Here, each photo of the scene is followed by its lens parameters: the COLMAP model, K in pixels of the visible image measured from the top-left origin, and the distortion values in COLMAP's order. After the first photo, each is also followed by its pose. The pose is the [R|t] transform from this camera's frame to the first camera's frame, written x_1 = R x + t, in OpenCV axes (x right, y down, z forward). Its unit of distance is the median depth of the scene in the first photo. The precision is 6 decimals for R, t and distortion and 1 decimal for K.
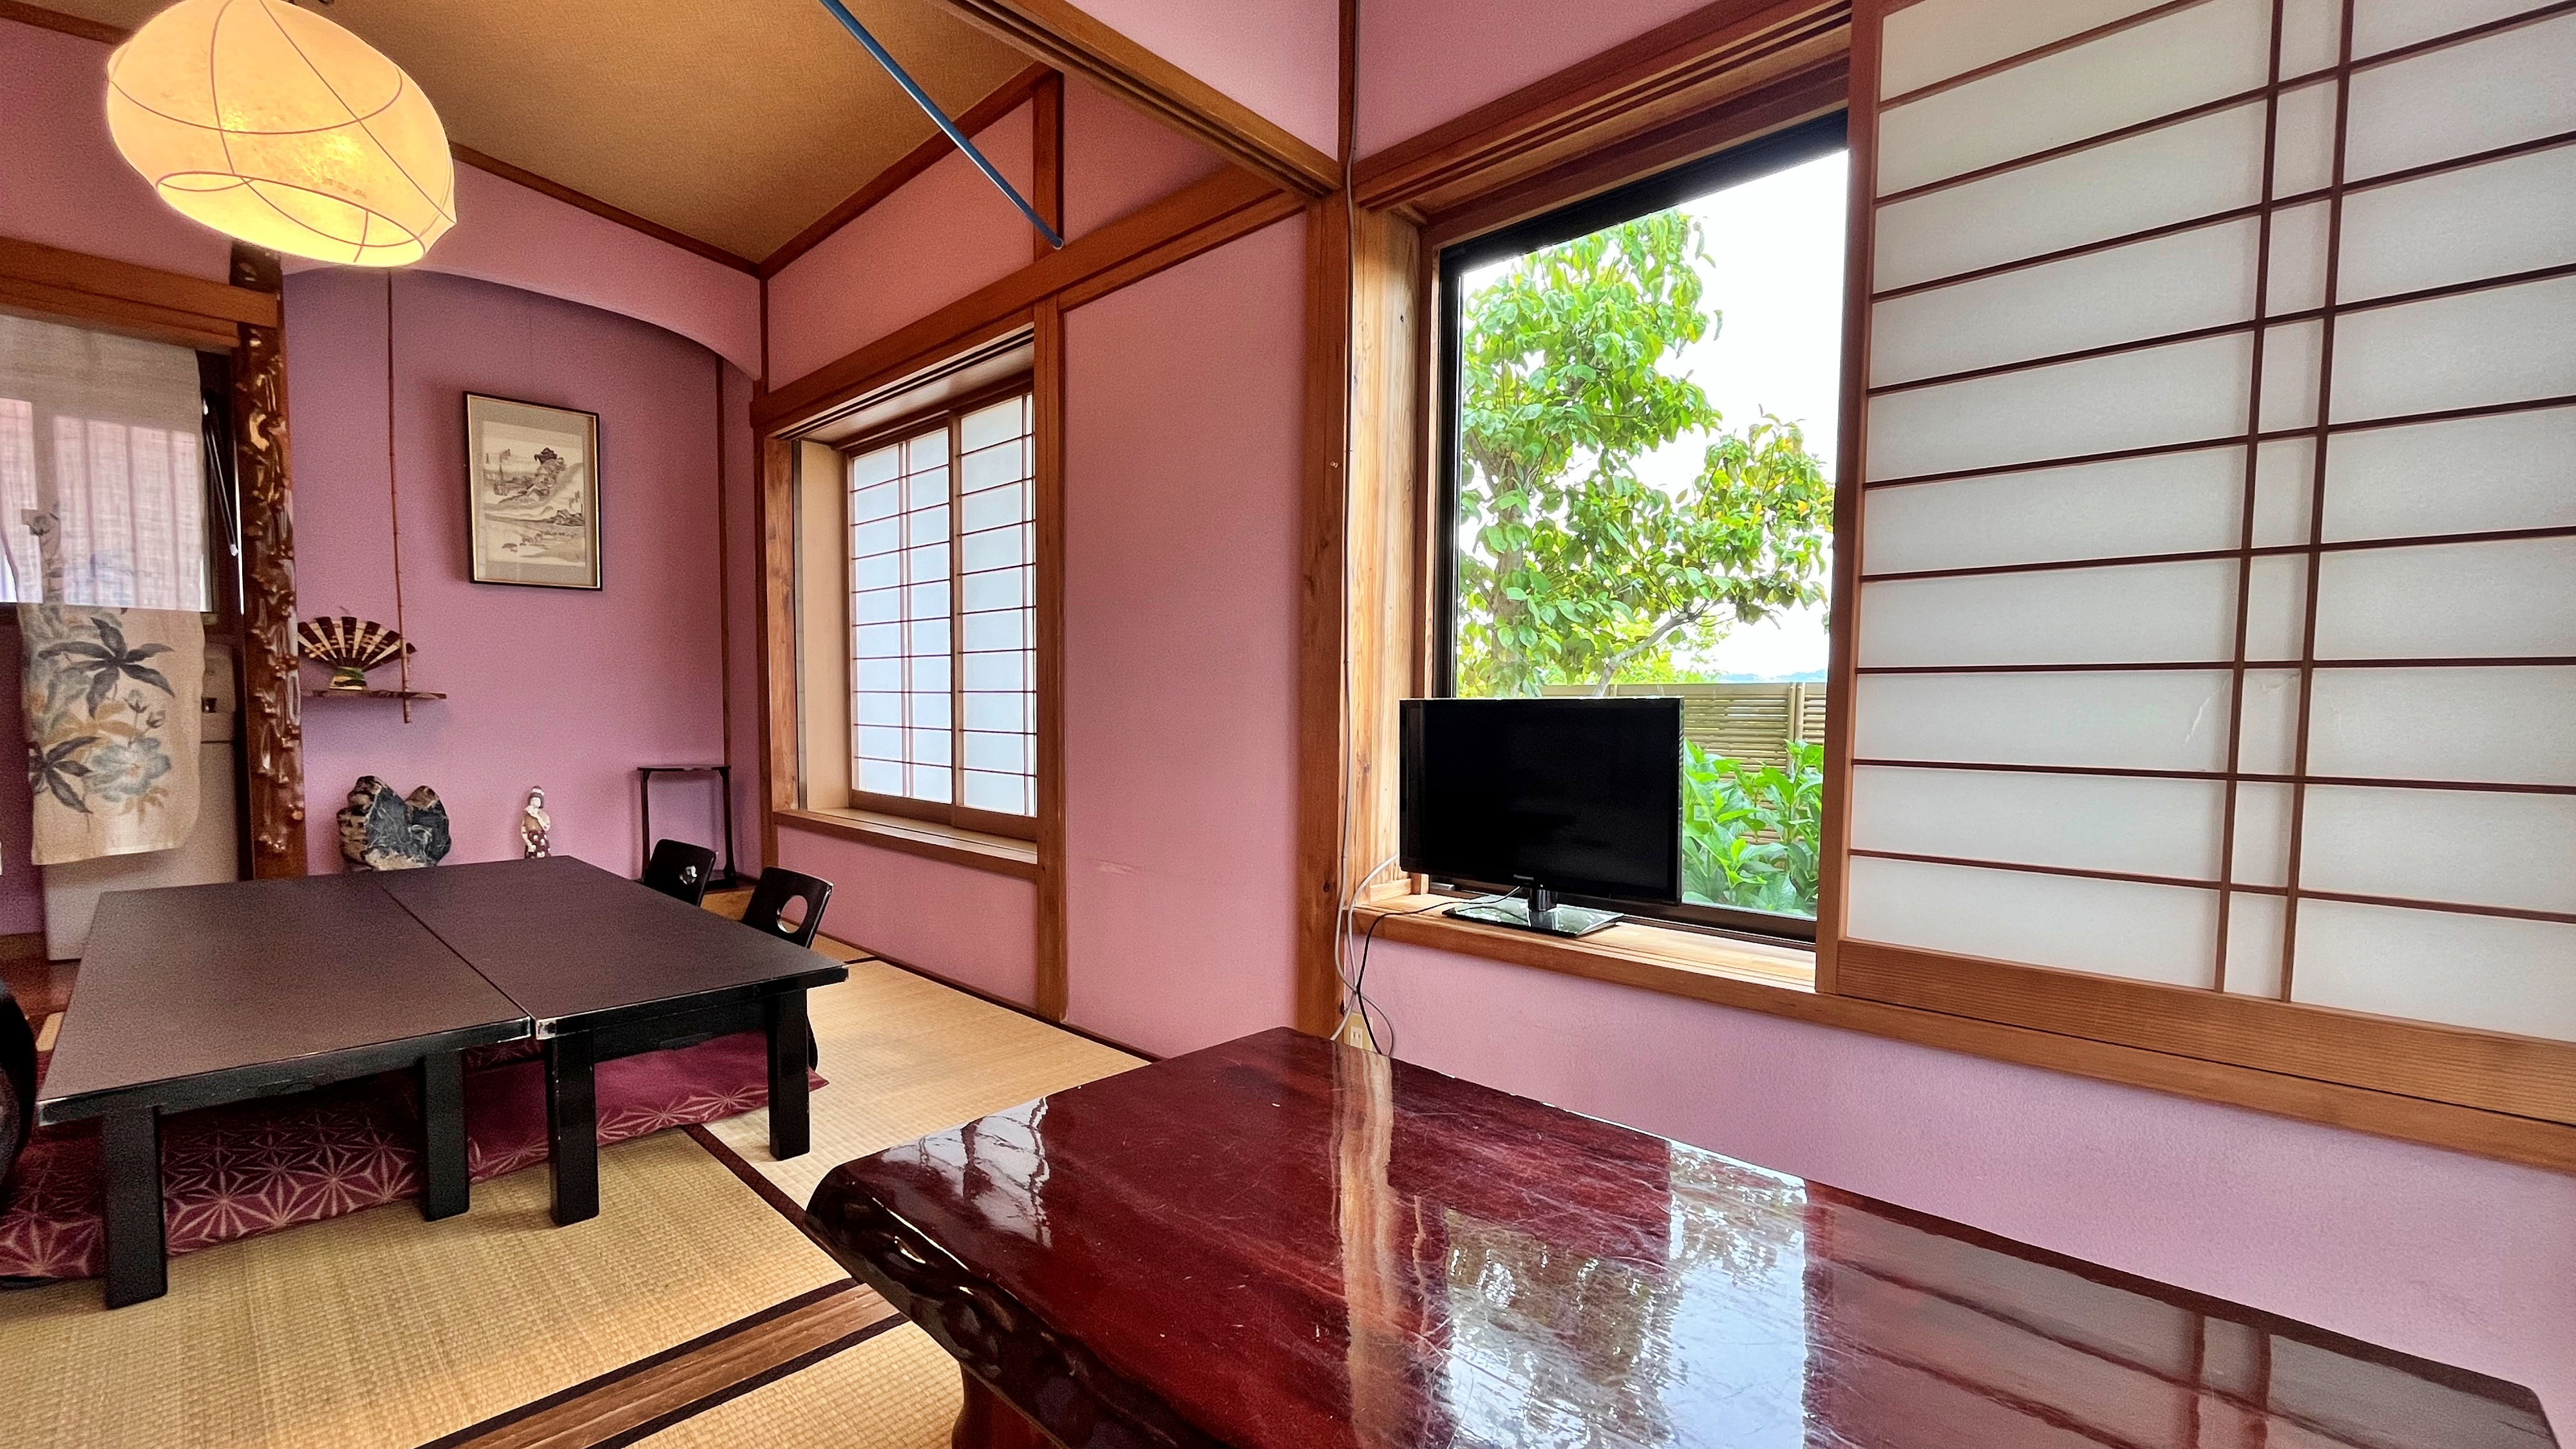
lens RADIAL K [[1040.4, 0, 1289.2], [0, 1040.4, 750.4], [0, 0, 1]] dist [-0.001462, 0.000138]
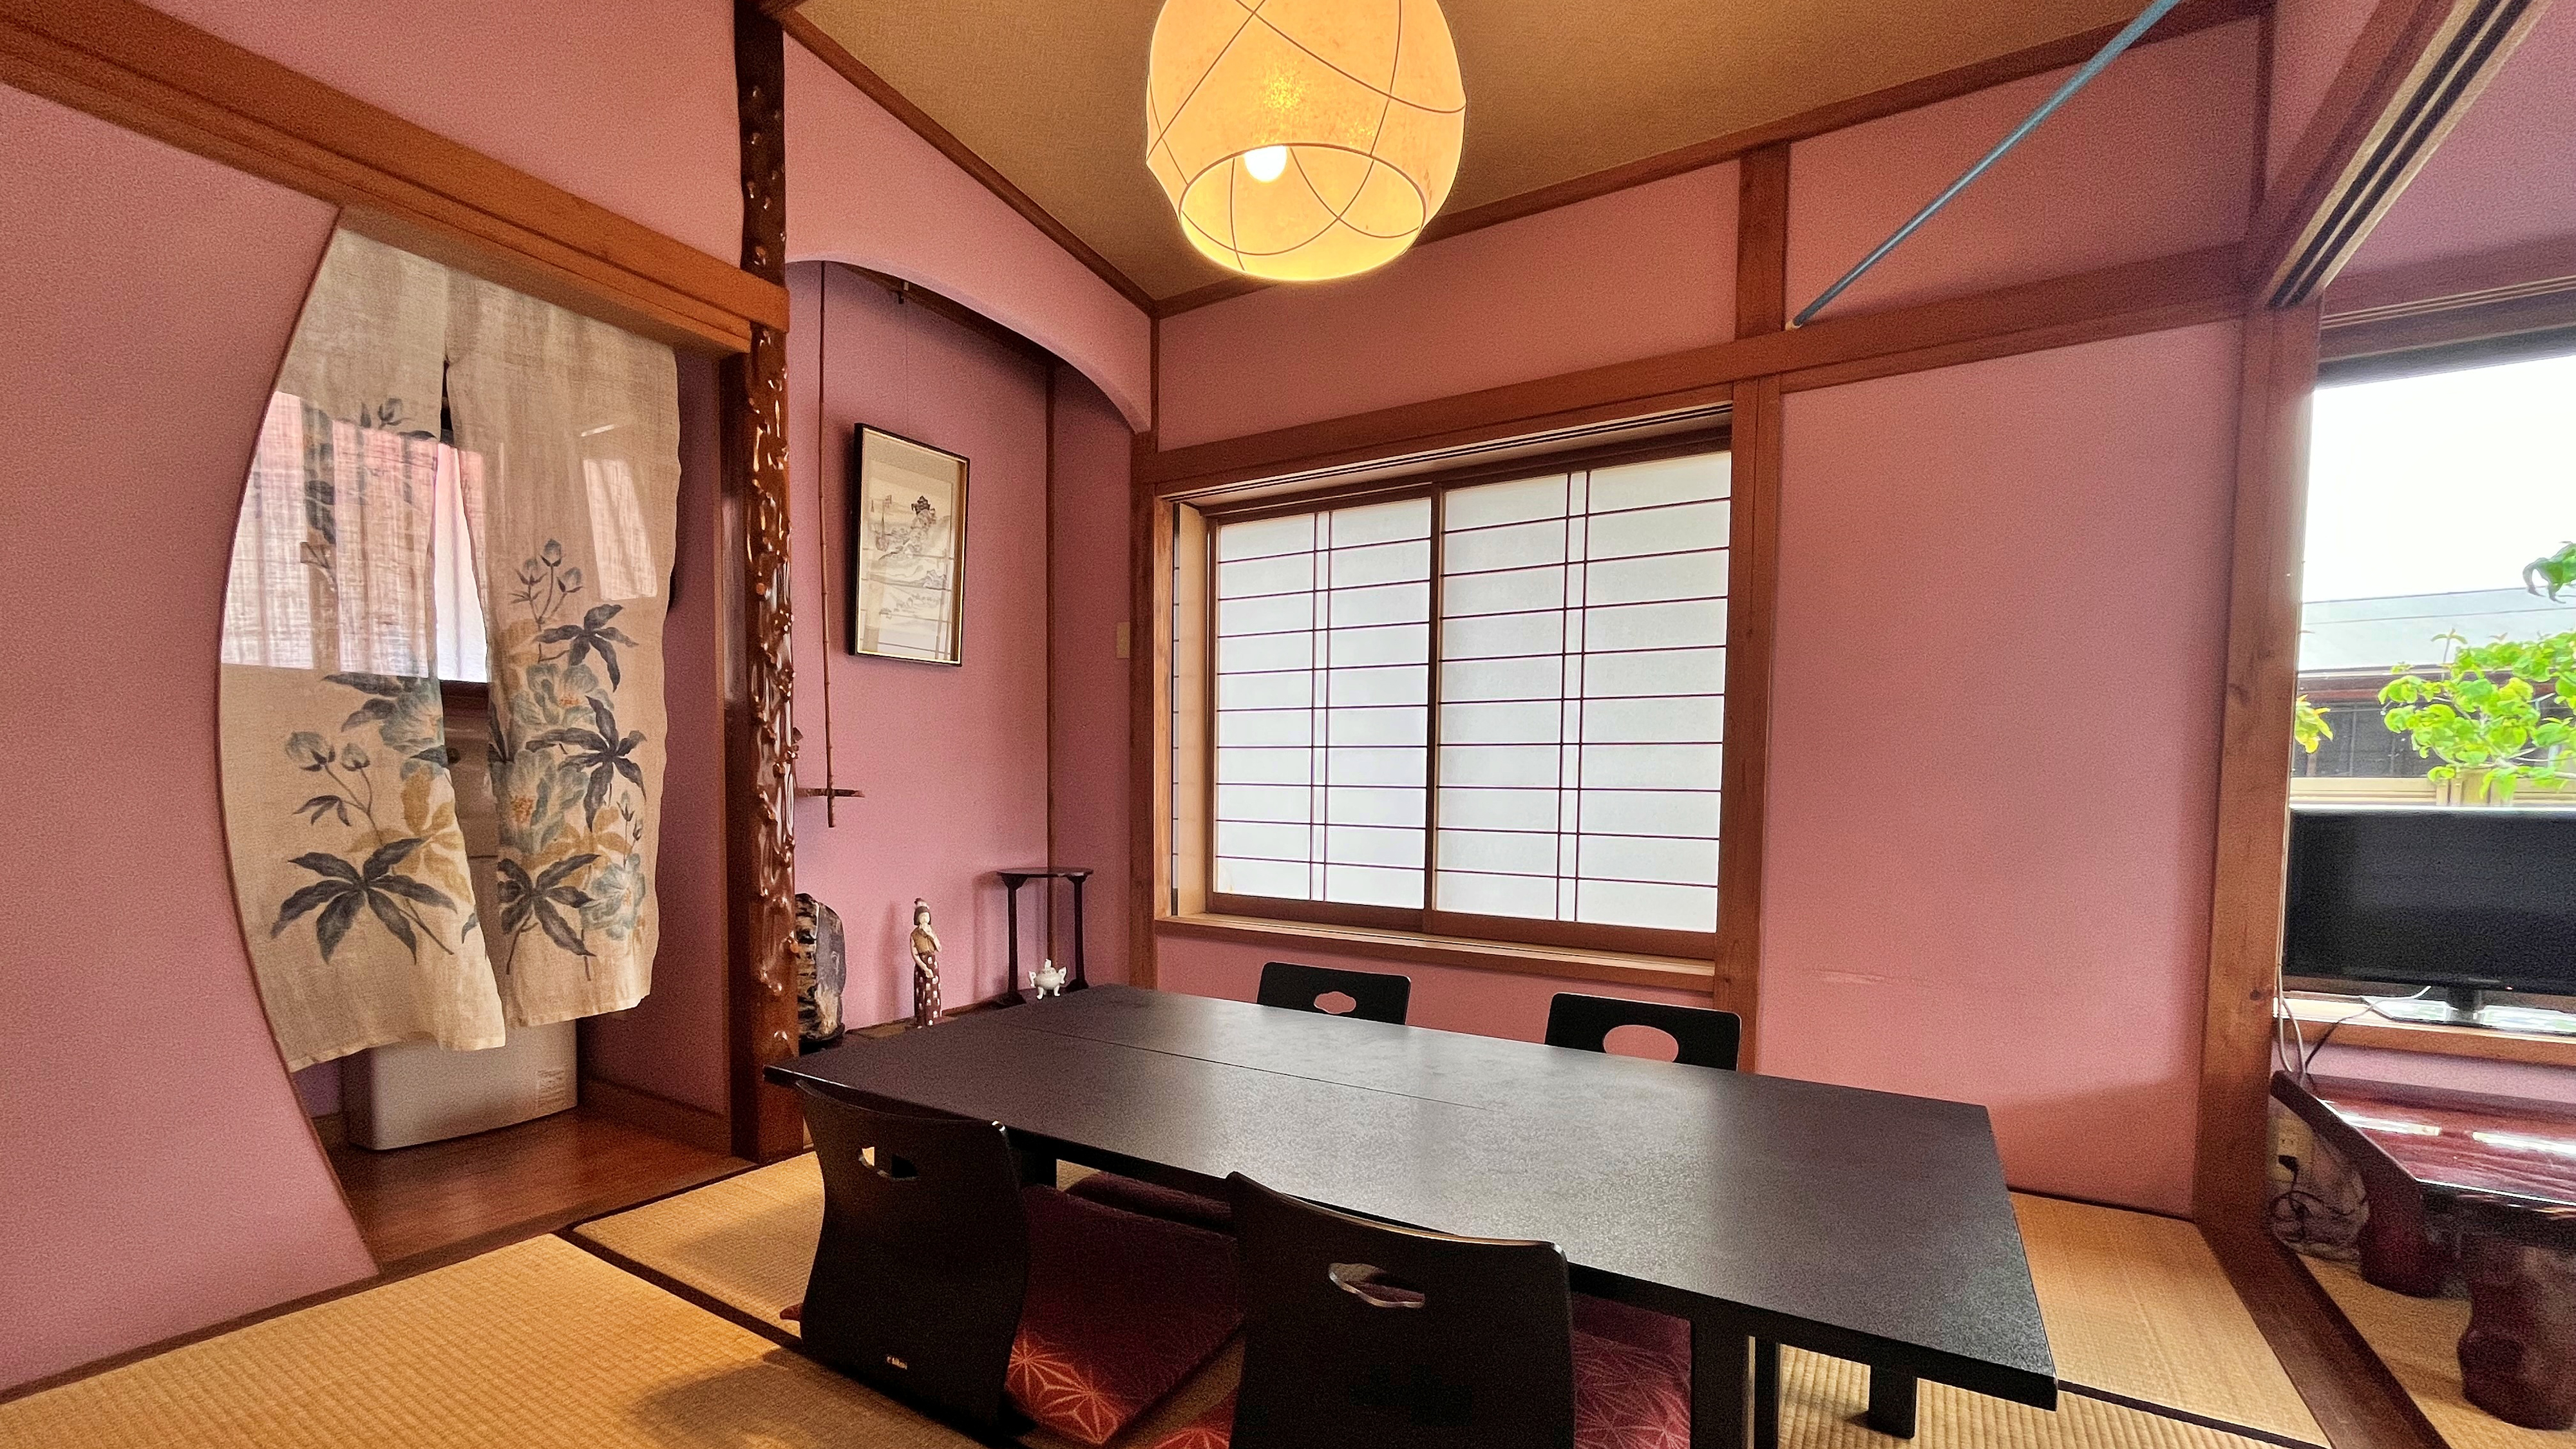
lens RADIAL K [[1035.8, 0, 1290.8], [0, 1035.8, 833.6], [0, 0, 1]] dist [0.001206, 0.000119]
pose [[0.978482, -0.008978, 0.206137, -0.788368], [0.007542, 0.999942, 0.007751, -0.029468], [-0.206195, -0.006029, 0.978492, 0.152943]]
